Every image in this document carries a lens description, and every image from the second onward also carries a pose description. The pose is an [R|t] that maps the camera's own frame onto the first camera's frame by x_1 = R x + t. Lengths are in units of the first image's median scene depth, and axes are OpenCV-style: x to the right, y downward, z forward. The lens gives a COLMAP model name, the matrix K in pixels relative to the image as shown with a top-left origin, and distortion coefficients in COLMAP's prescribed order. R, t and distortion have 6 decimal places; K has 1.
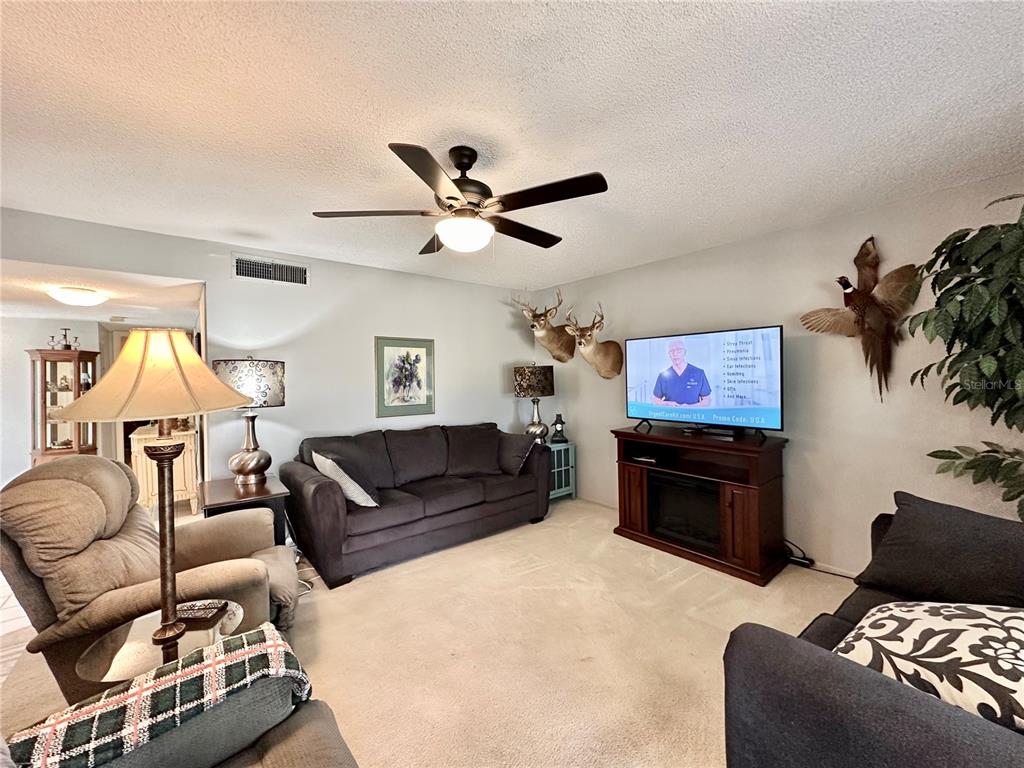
lens RADIAL K [[406.1, 0, 512.0], [0, 406.1, 384.0], [0, 0, 1]] dist [-0.000618, -0.000298]
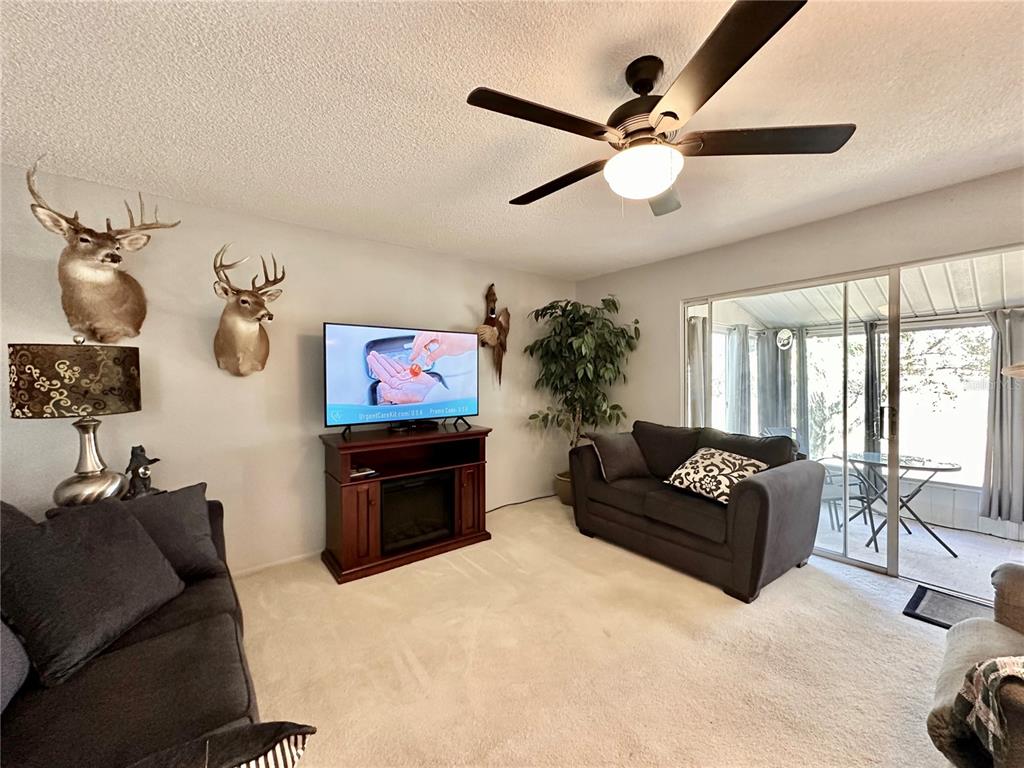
lens RADIAL K [[406.1, 0, 512.0], [0, 406.1, 384.0], [0, 0, 1]] dist [-0.000618, -0.000298]
pose [[0.017100, -0.000668, 0.999854, -0.538979], [0.031757, 0.999496, 0.000125, 0.016779], [-0.999349, 0.031750, 0.017113, 0.751159]]
